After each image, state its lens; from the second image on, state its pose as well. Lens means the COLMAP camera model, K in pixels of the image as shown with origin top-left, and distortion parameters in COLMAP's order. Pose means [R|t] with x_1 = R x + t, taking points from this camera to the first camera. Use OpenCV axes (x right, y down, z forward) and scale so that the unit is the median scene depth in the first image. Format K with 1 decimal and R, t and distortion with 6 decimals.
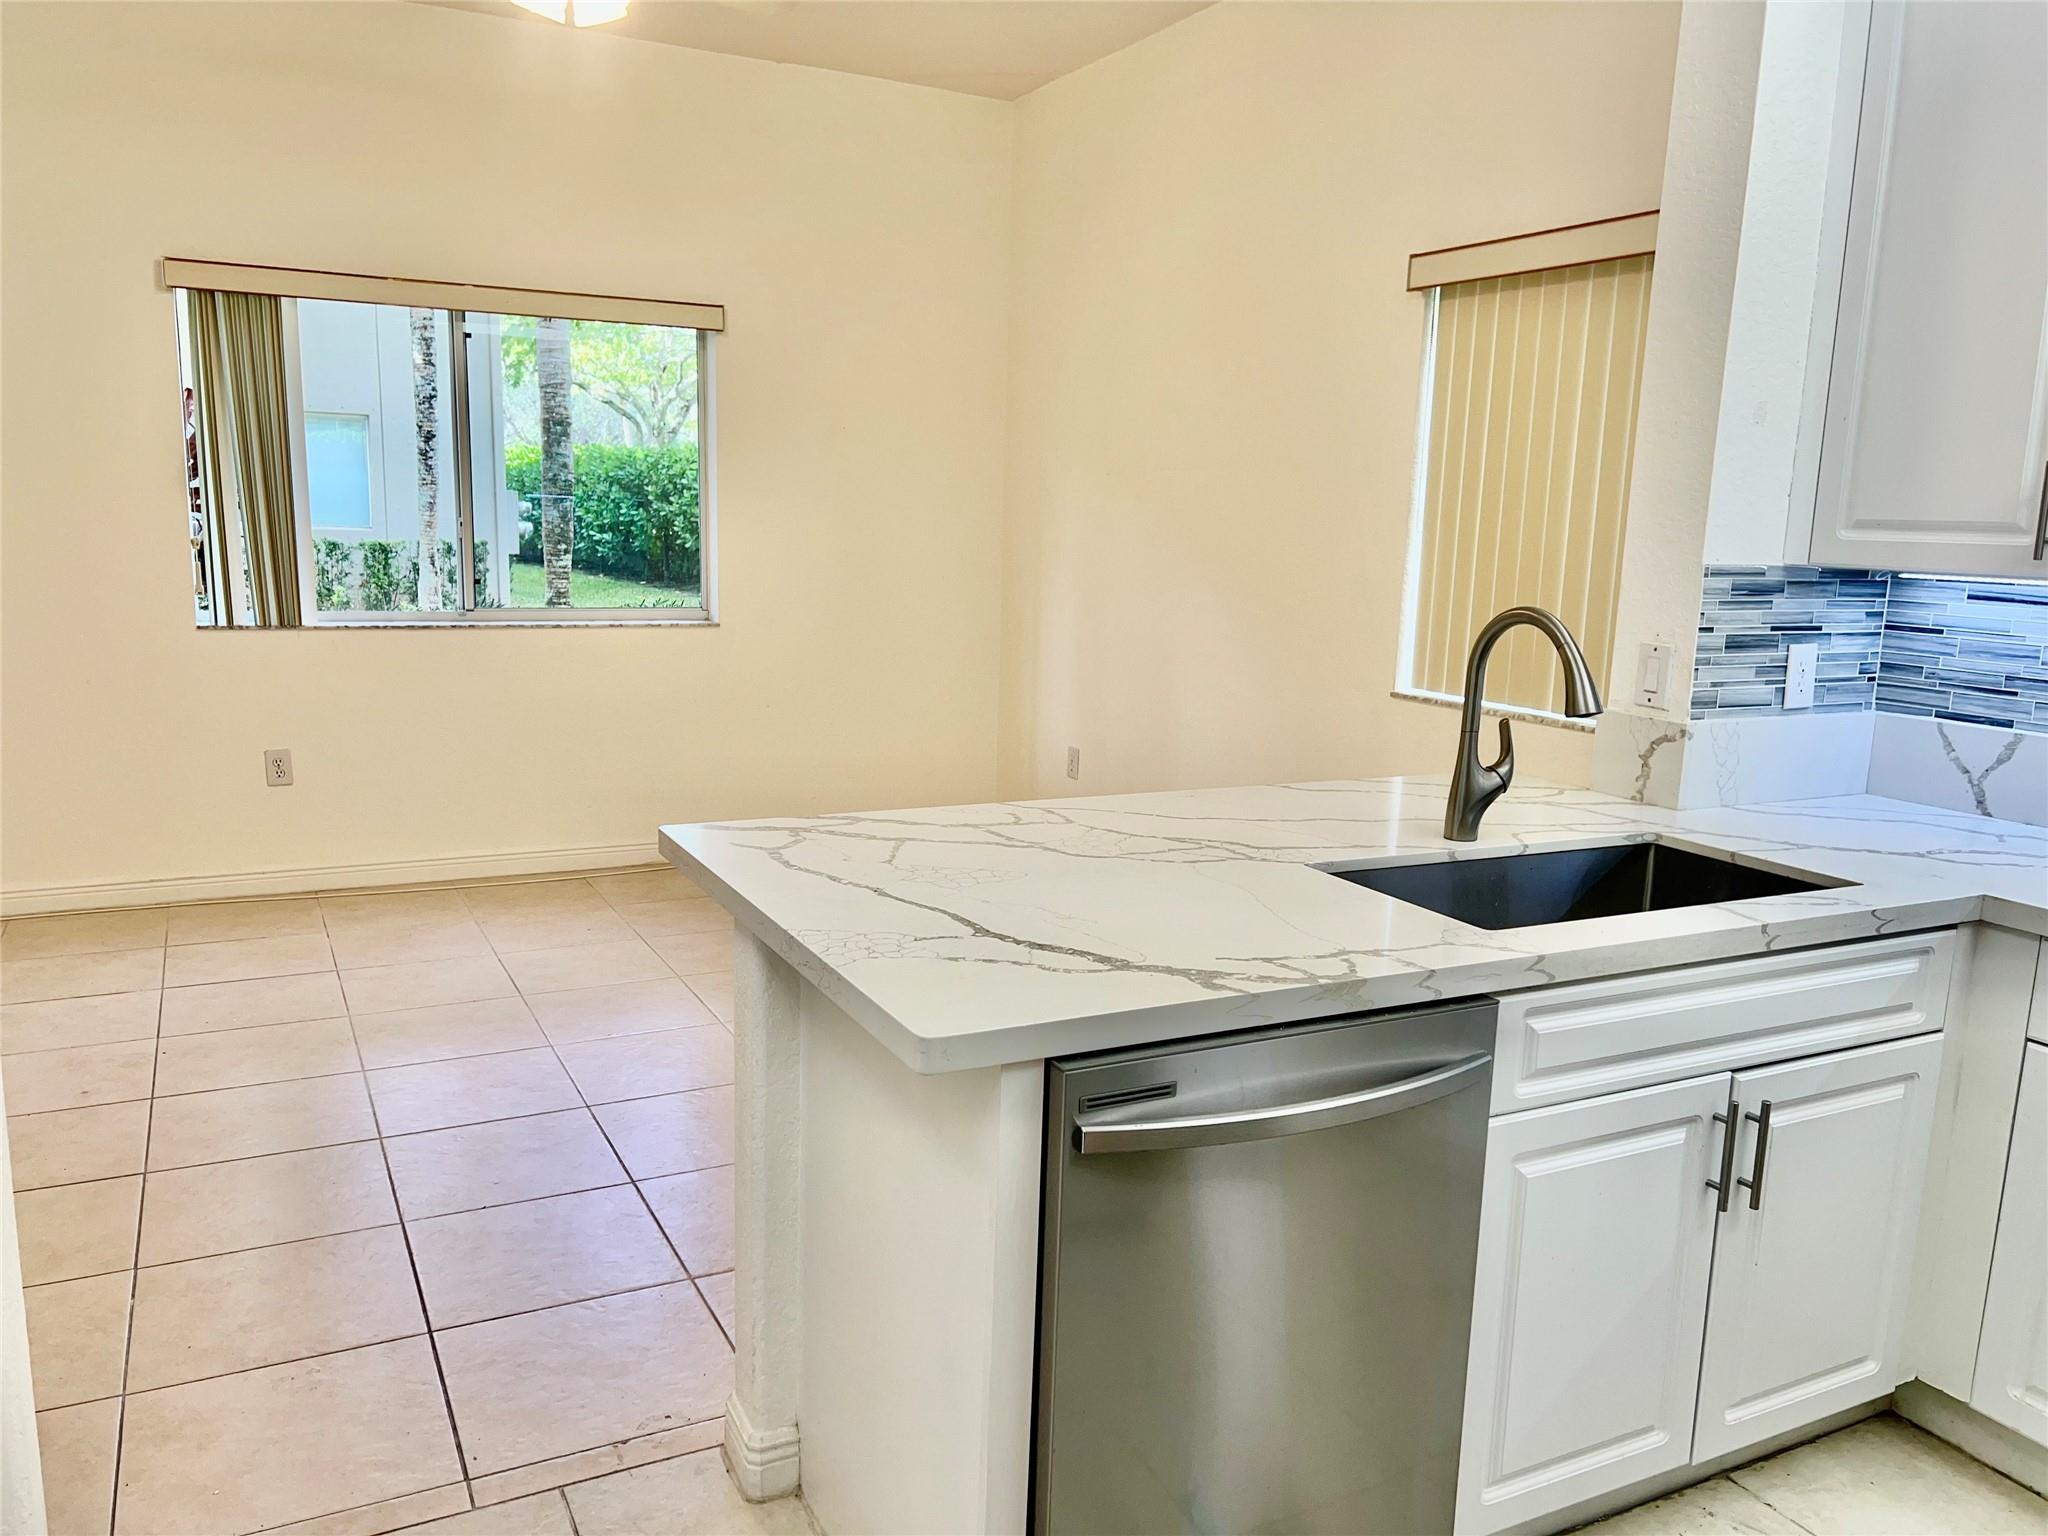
lens RADIAL K [[1542.2, 0, 1020.7], [0, 1542.2, 795.9], [0, 0, 1]] dist [0.051370, -0.008936]
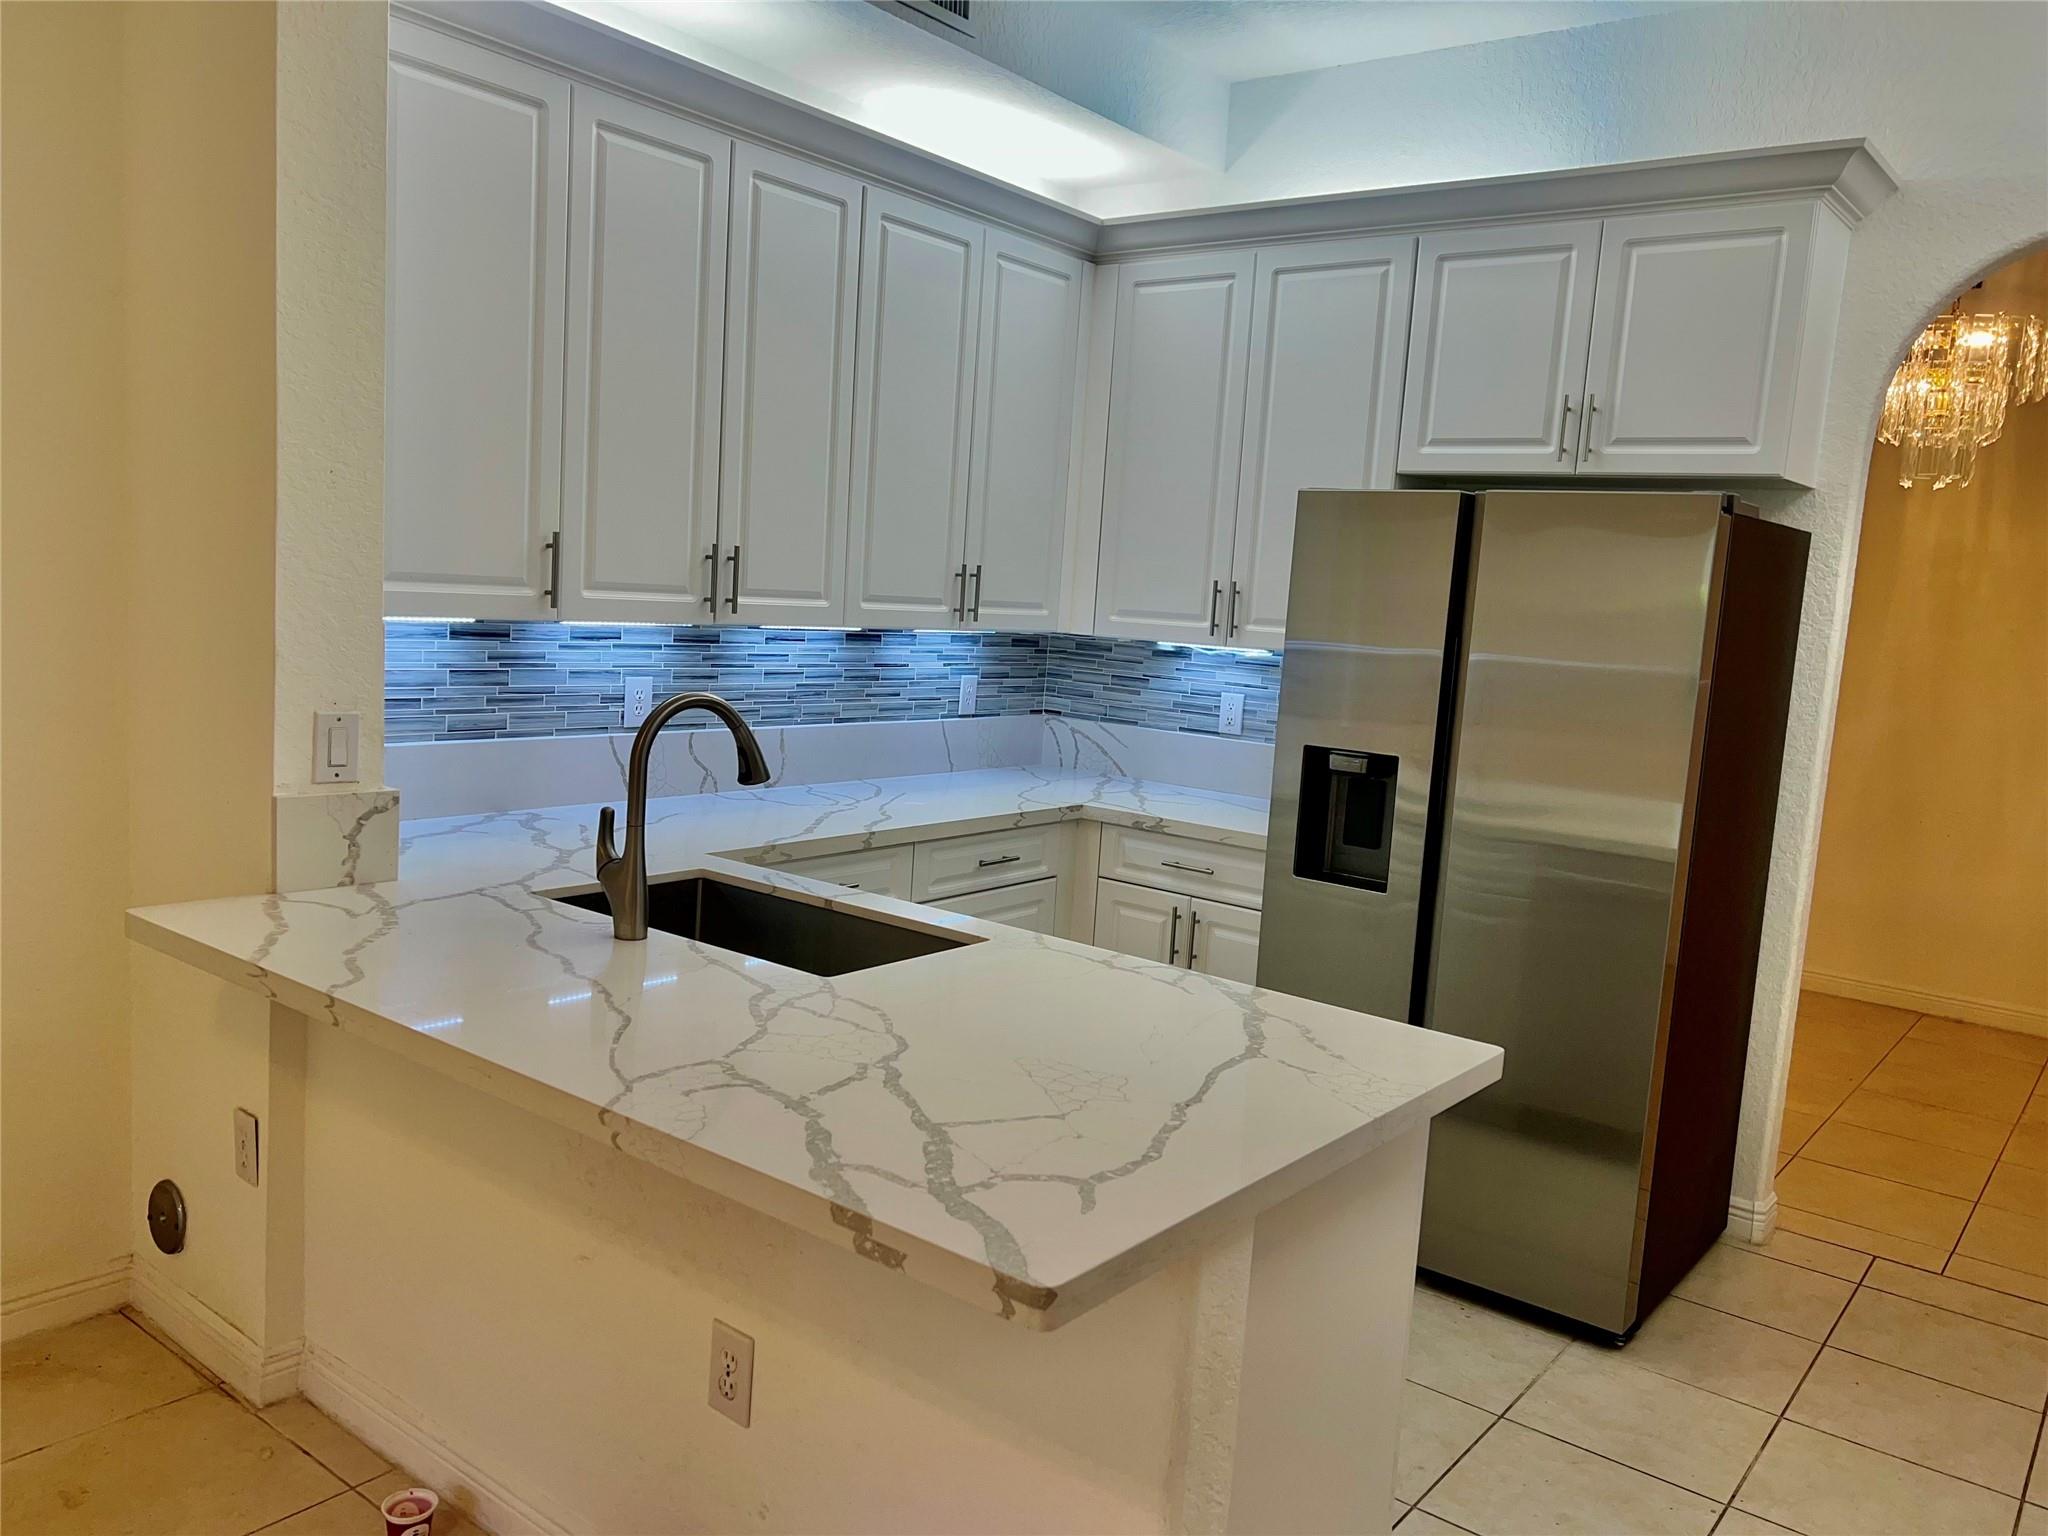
lens RADIAL K [[1552.3, 0, 1024.0], [0, 1552.3, 768.0], [0, 0, 1]] dist [-0.049562, -0.002077]
pose [[-0.404698, -0.168370, 0.898816, -0.175311], [0.104495, 0.967950, 0.228371, -0.071269], [-0.908460, 0.186343, -0.374134, 0.302815]]
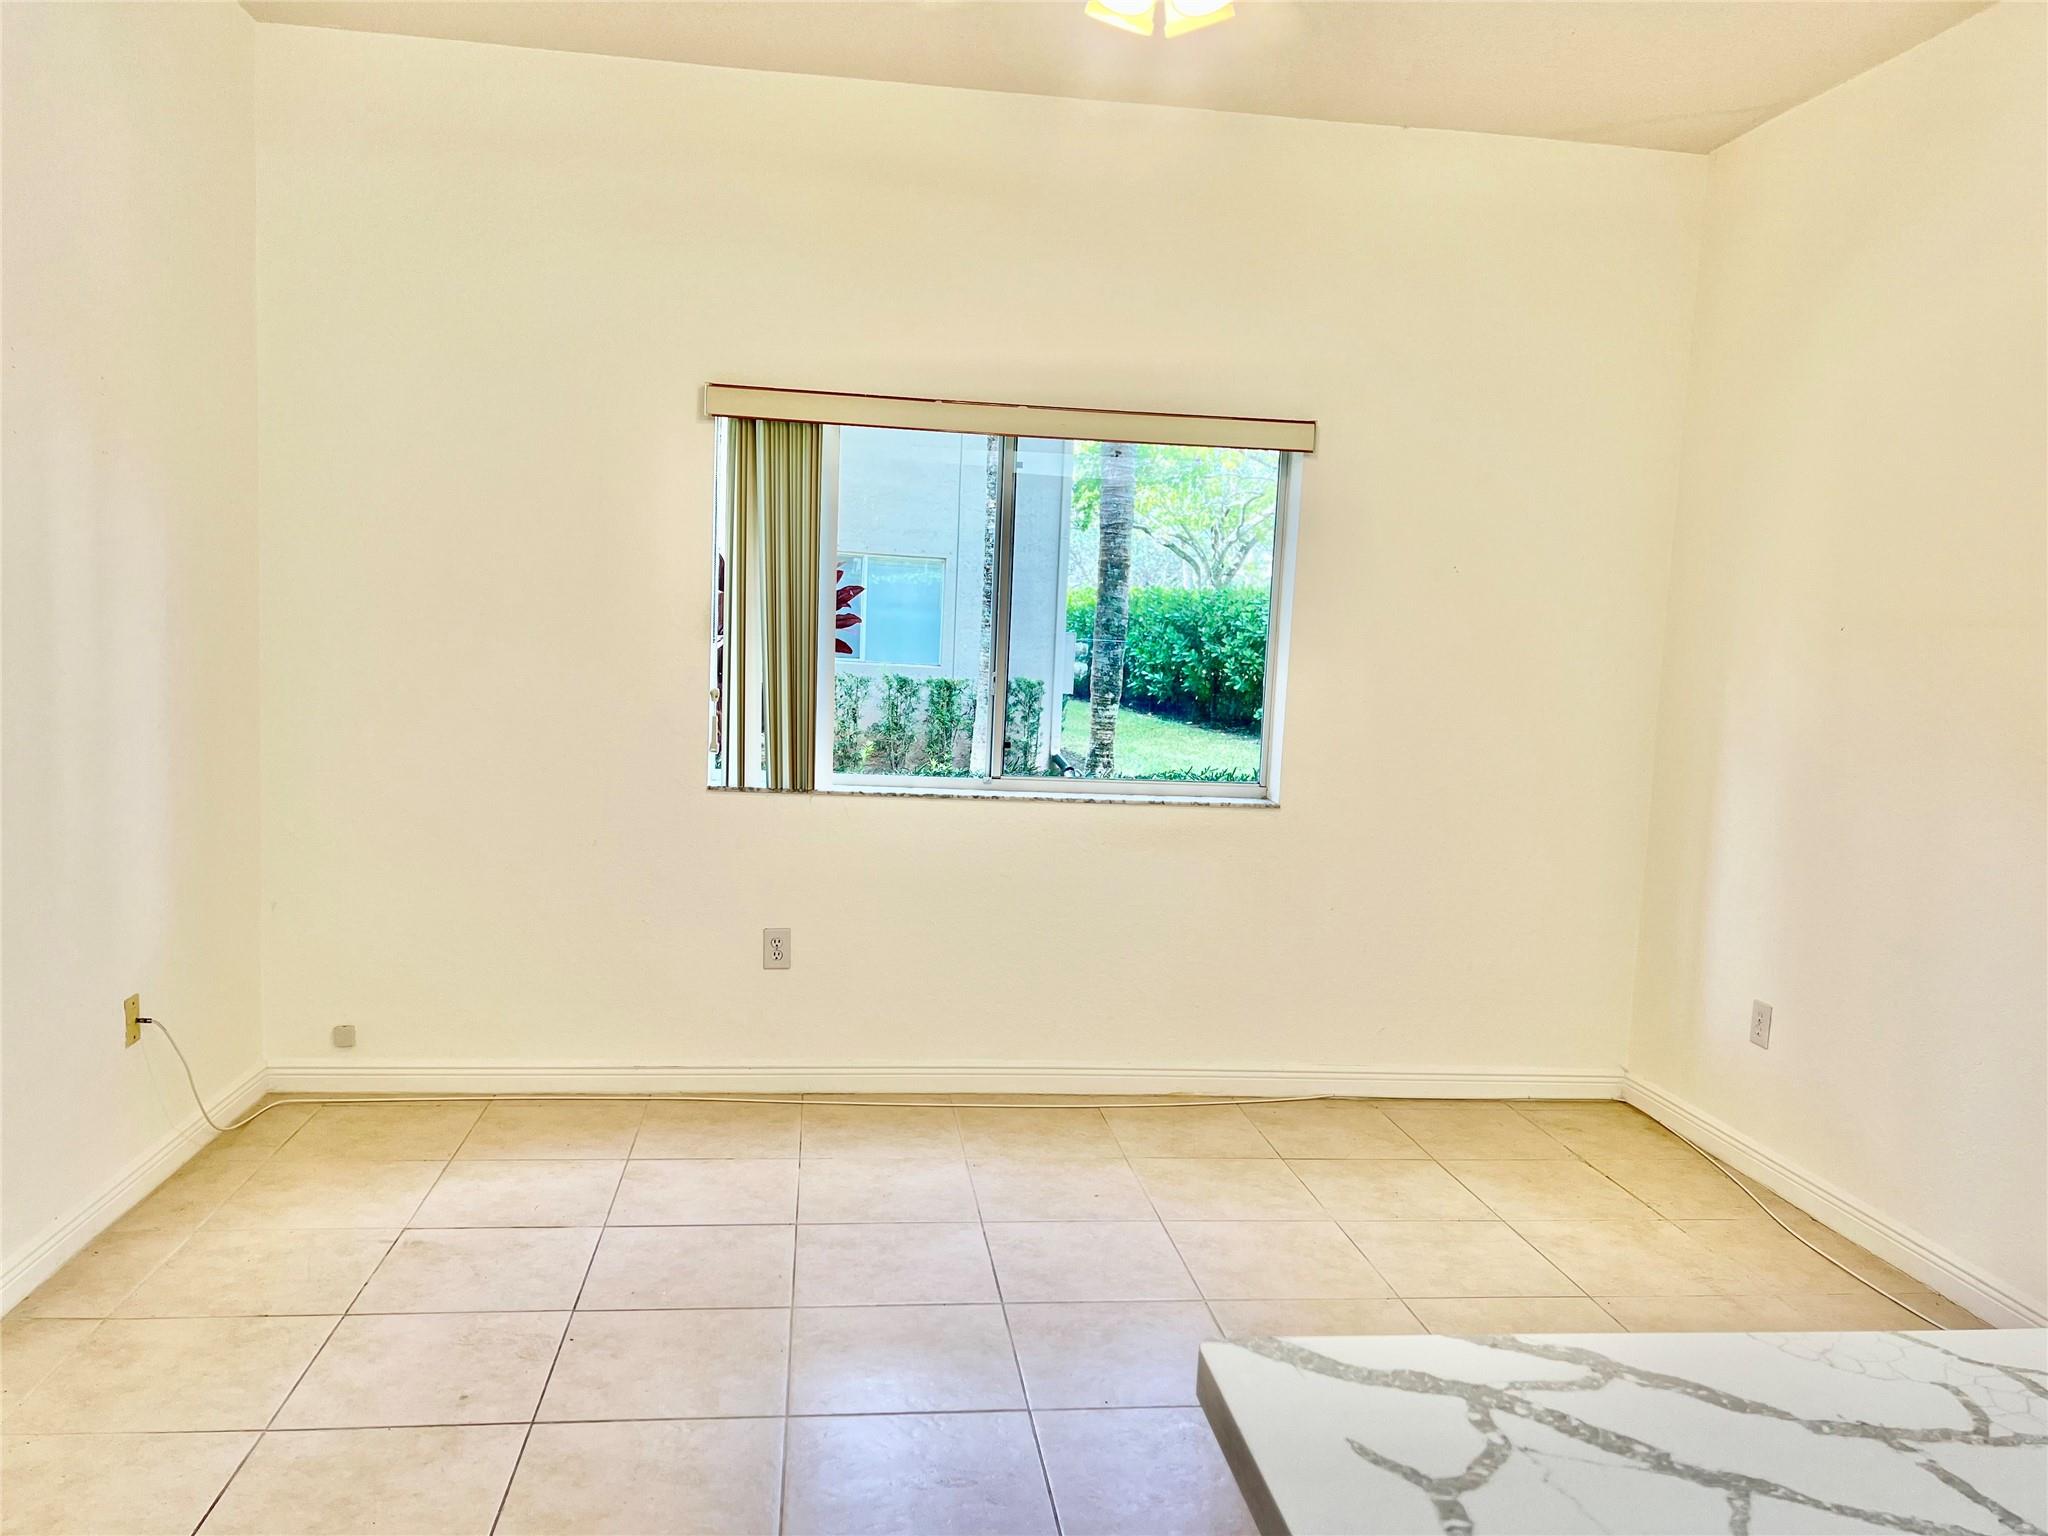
lens RADIAL K [[1531.4, 0, 1092.1], [0, 1531.4, 771.2], [0, 0, 1]] dist [0.180301, -0.004515]
pose [[0.954659, 0.044258, -0.294395, -0.032402], [-0.074485, 0.992945, -0.092264, -0.029456], [0.288234, 0.110008, 0.951220, 0.125251]]
